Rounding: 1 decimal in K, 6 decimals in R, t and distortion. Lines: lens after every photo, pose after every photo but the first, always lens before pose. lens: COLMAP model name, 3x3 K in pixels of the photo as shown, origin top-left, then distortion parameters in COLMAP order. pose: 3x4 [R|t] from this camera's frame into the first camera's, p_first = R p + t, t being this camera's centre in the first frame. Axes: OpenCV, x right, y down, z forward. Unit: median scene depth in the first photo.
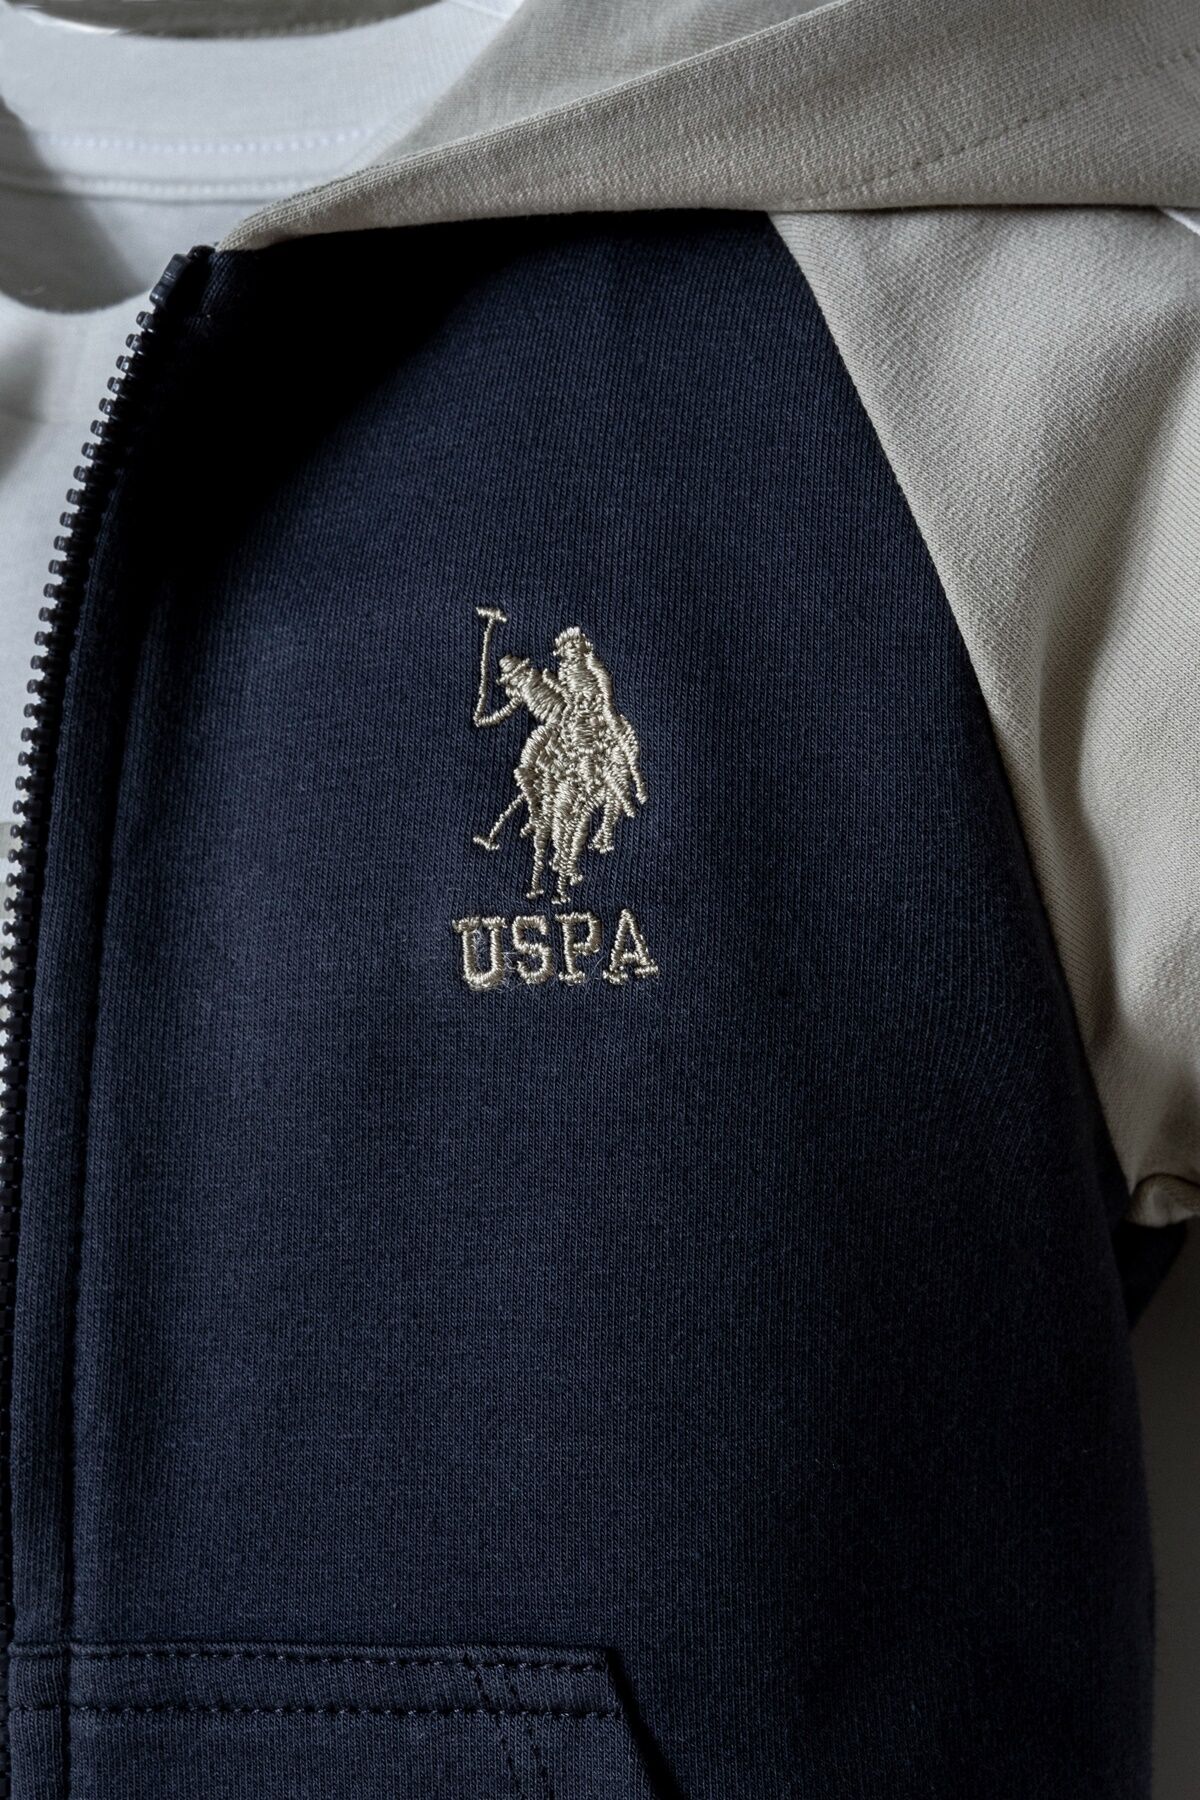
lens RADIAL K [[3515.9, 0, 600.0], [0, 3515.9, 900.0], [0, 0, 1]] dist [-0.007329, 0.060264]
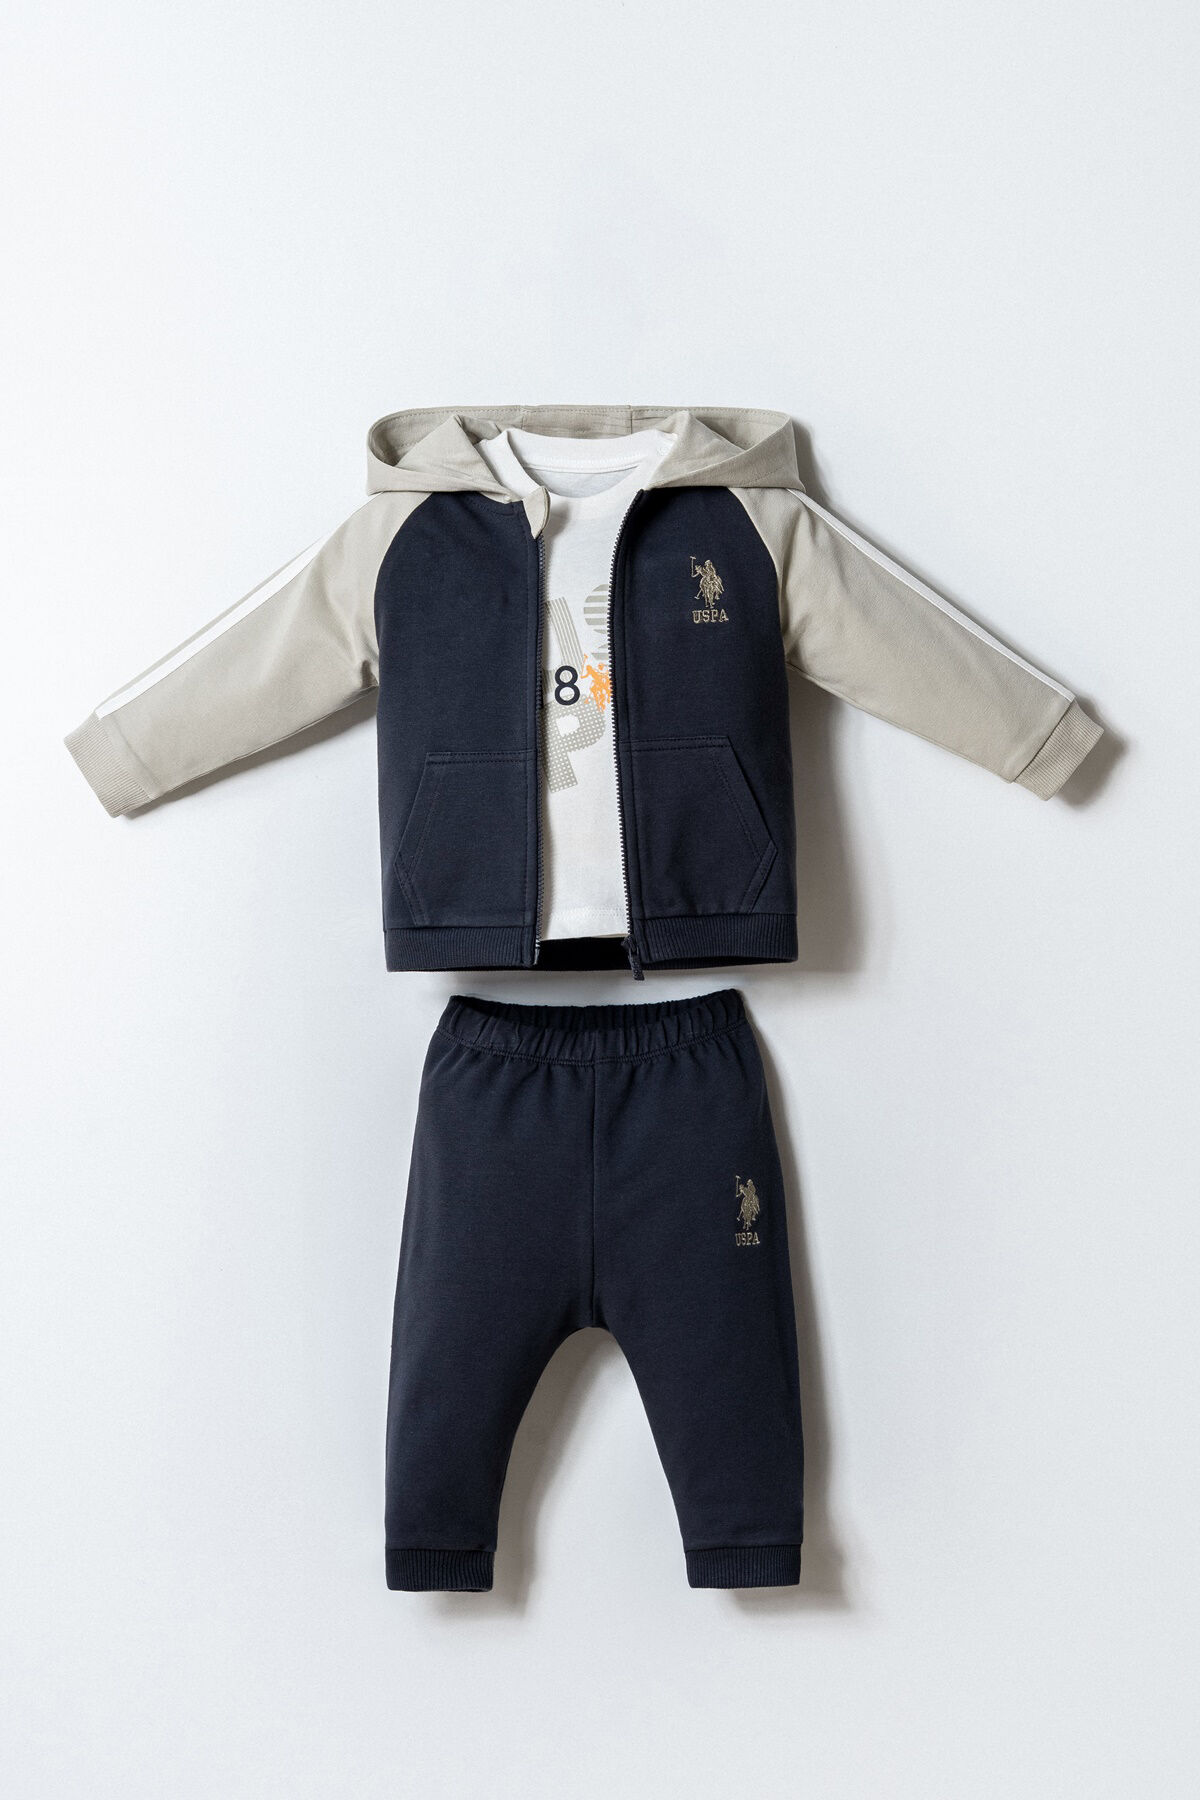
lens RADIAL K [[3515.9, 0, 600.0], [0, 3515.9, 900.0], [0, 0, 1]] dist [-0.007329, 0.060264]
pose [[0.916238, -0.015094, 0.400350, -2.430387], [0.027187, 0.999329, -0.024544, 0.600530], [-0.399711, 0.033373, 0.916033, -4.076031]]
